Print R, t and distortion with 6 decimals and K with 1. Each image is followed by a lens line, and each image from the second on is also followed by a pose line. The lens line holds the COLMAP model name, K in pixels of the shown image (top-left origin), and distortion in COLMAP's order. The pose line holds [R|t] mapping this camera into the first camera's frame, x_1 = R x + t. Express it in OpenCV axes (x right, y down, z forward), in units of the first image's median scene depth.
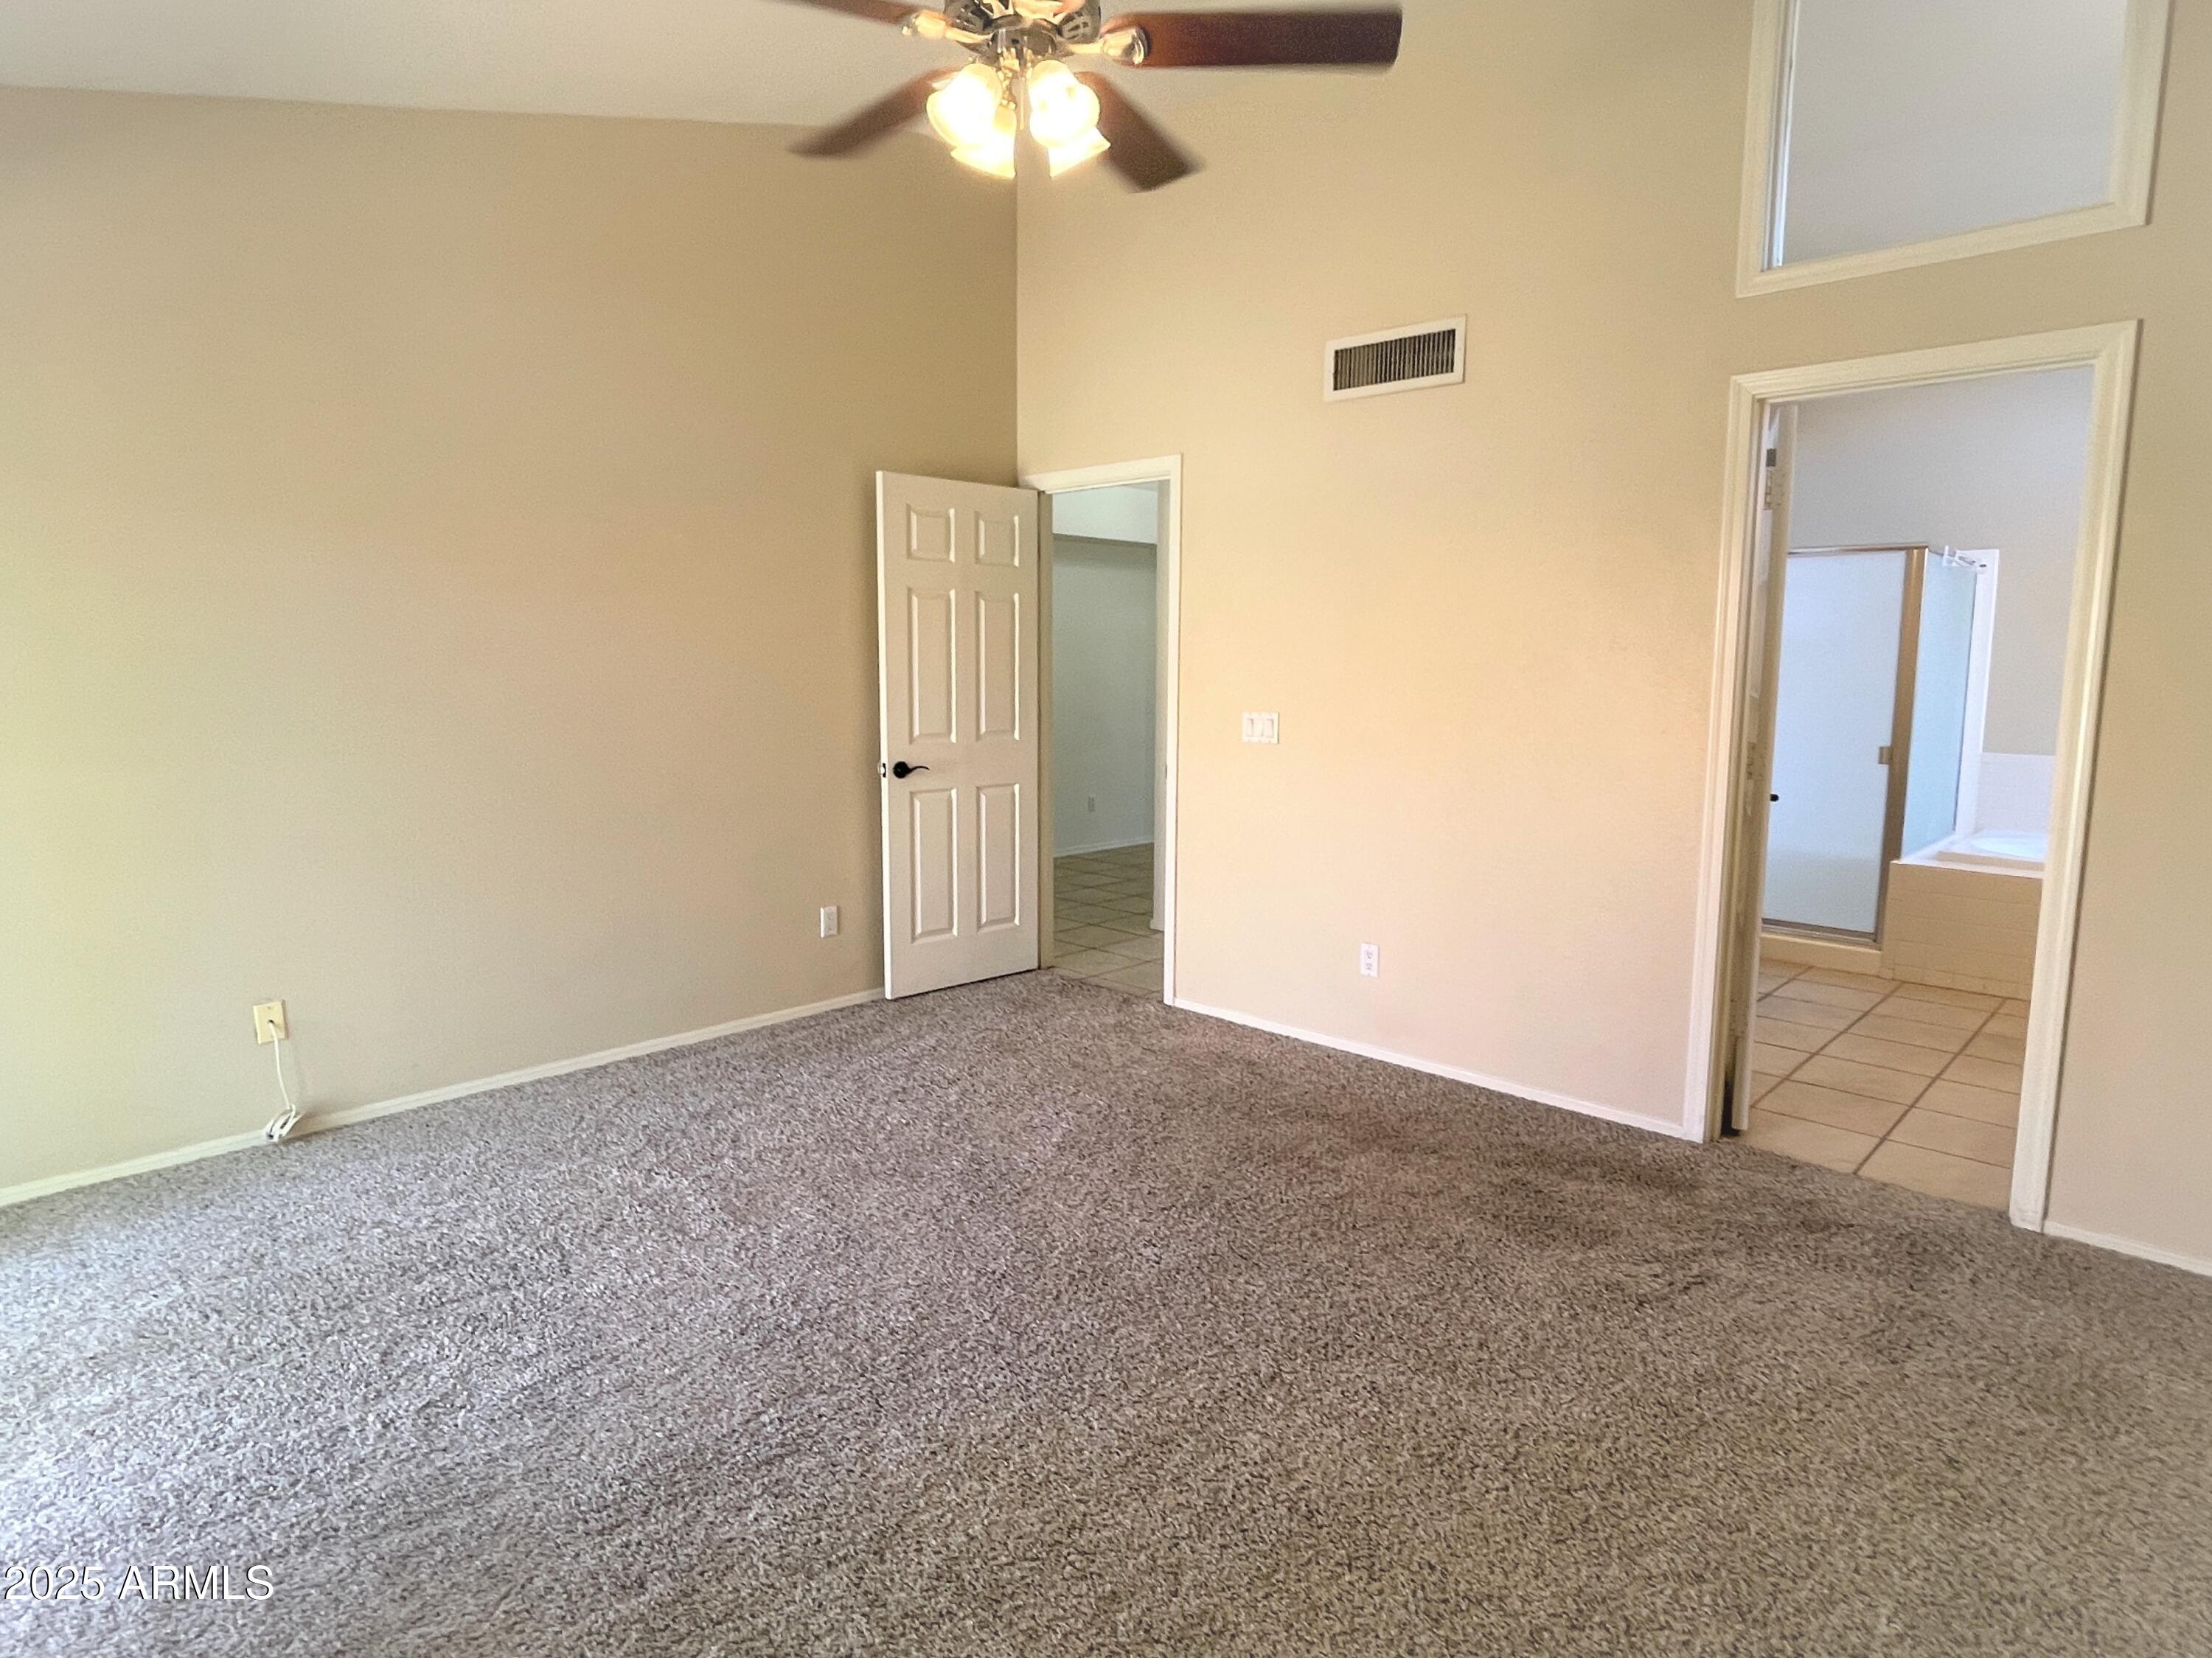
lens RADIAL K [[1269.5, 0, 1106.0], [0, 1269.5, 829.0], [0, 0, 1]] dist [-0.000900, -0.000174]
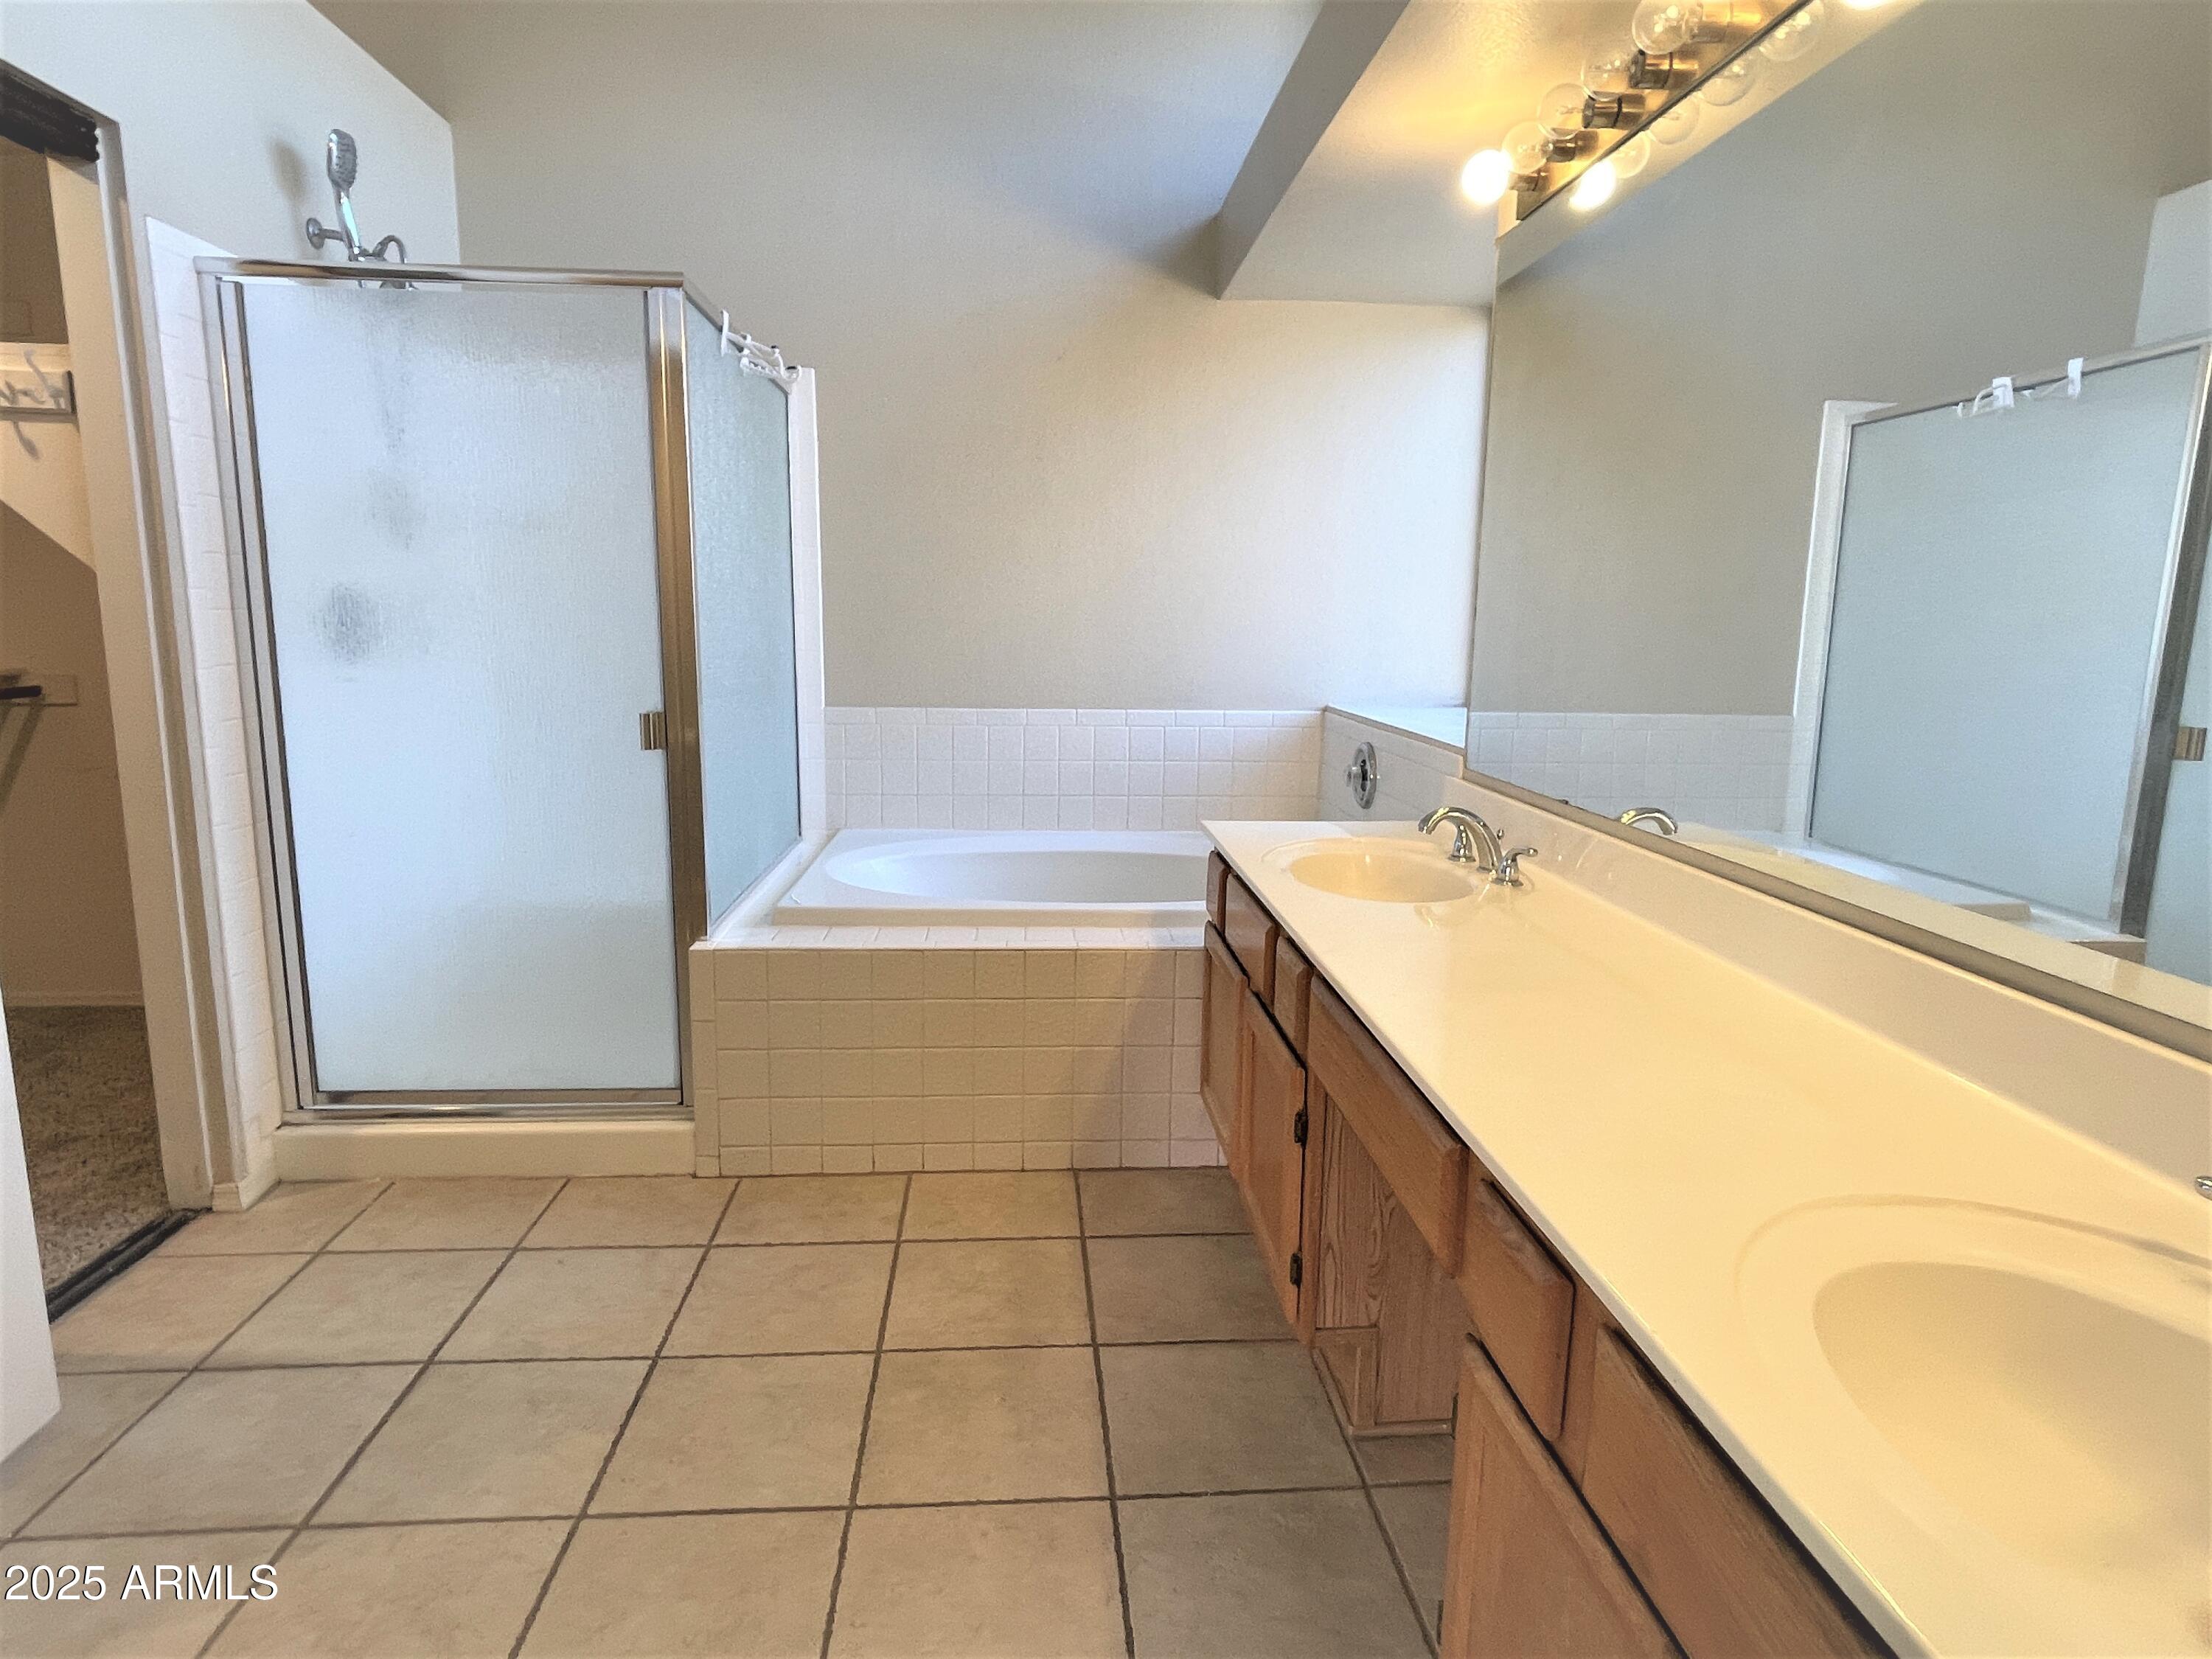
lens RADIAL K [[1269.6, 0, 1106.0], [0, 1269.6, 829.5], [0, 0, 1]] dist [-0.000900, -0.000174]
pose [[0.686289, -0.117359, 0.717799, 0.379772], [0.090750, 0.993001, 0.075587, -0.041822], [-0.721646, 0.013266, 0.692136, 0.539036]]
